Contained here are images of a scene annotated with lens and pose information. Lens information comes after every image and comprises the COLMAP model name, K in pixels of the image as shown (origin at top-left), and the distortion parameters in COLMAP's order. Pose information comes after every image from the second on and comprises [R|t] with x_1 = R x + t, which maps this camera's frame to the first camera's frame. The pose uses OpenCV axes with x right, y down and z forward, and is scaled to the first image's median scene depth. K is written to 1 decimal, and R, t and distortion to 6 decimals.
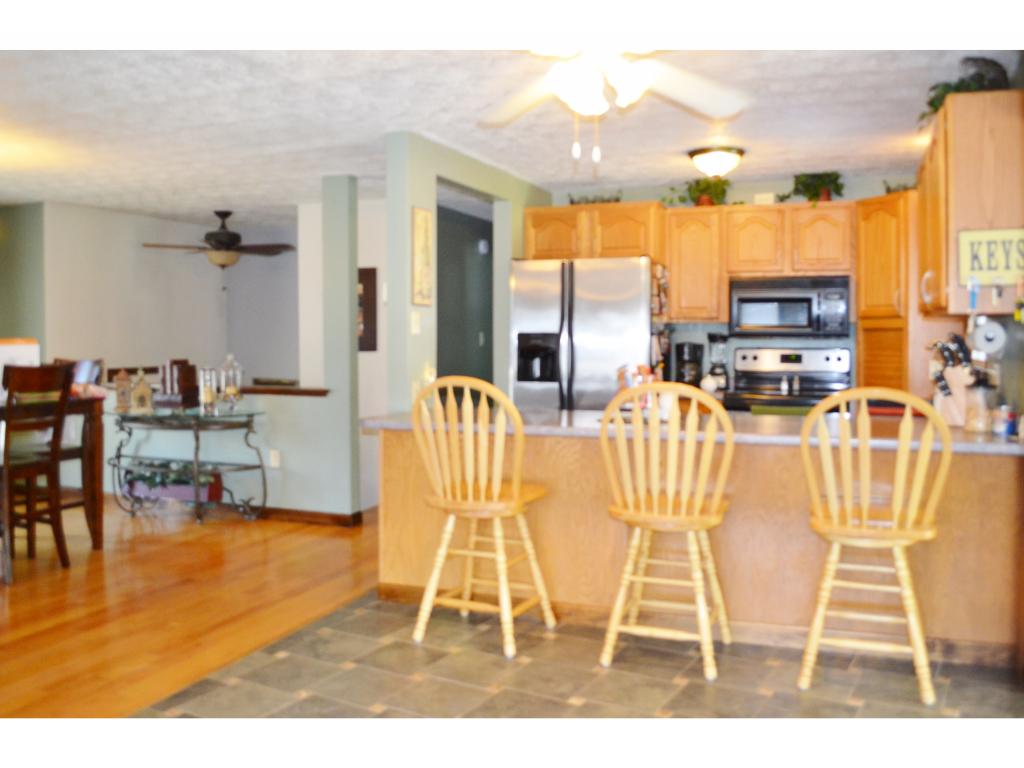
lens RADIAL K [[856.8, 0, 514.9], [0, 856.8, 356.2], [0, 0, 1]] dist [-0.064868, 0.008016]
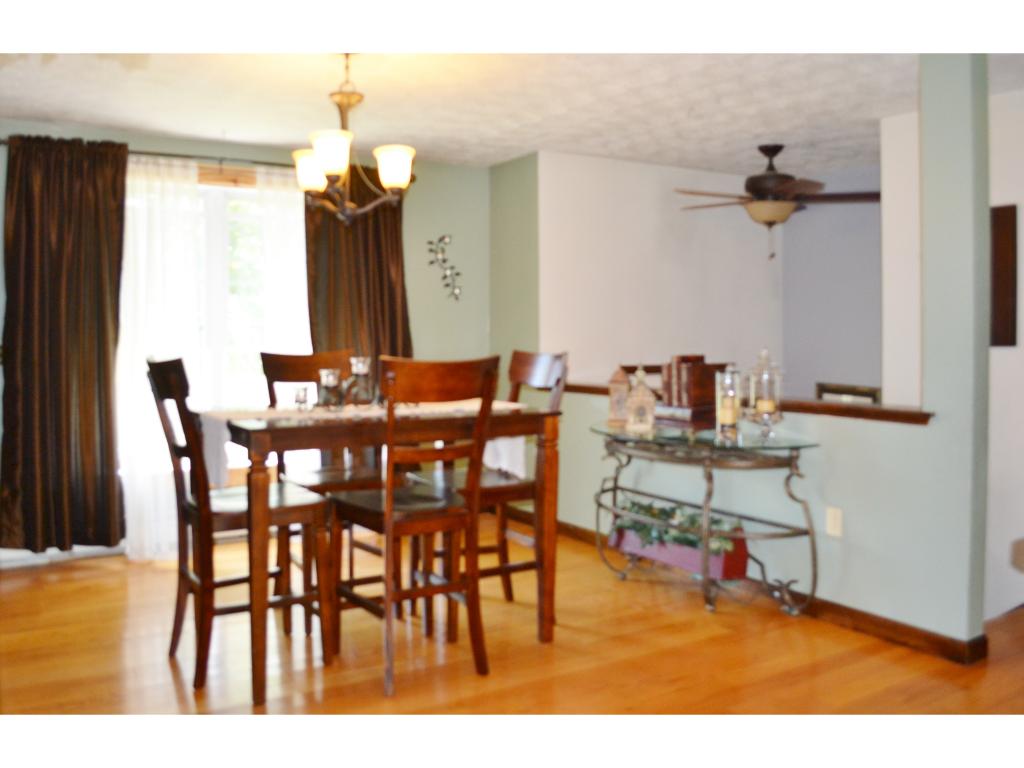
lens RADIAL K [[856.8, 0, 514.9], [0, 856.8, 356.2], [0, 0, 1]] dist [-0.064868, 0.008016]
pose [[0.789193, 0.017924, -0.613884, -0.095155], [-0.016809, 0.999830, 0.007584, 0.002244], [0.613916, 0.004334, 0.789360, 0.392601]]
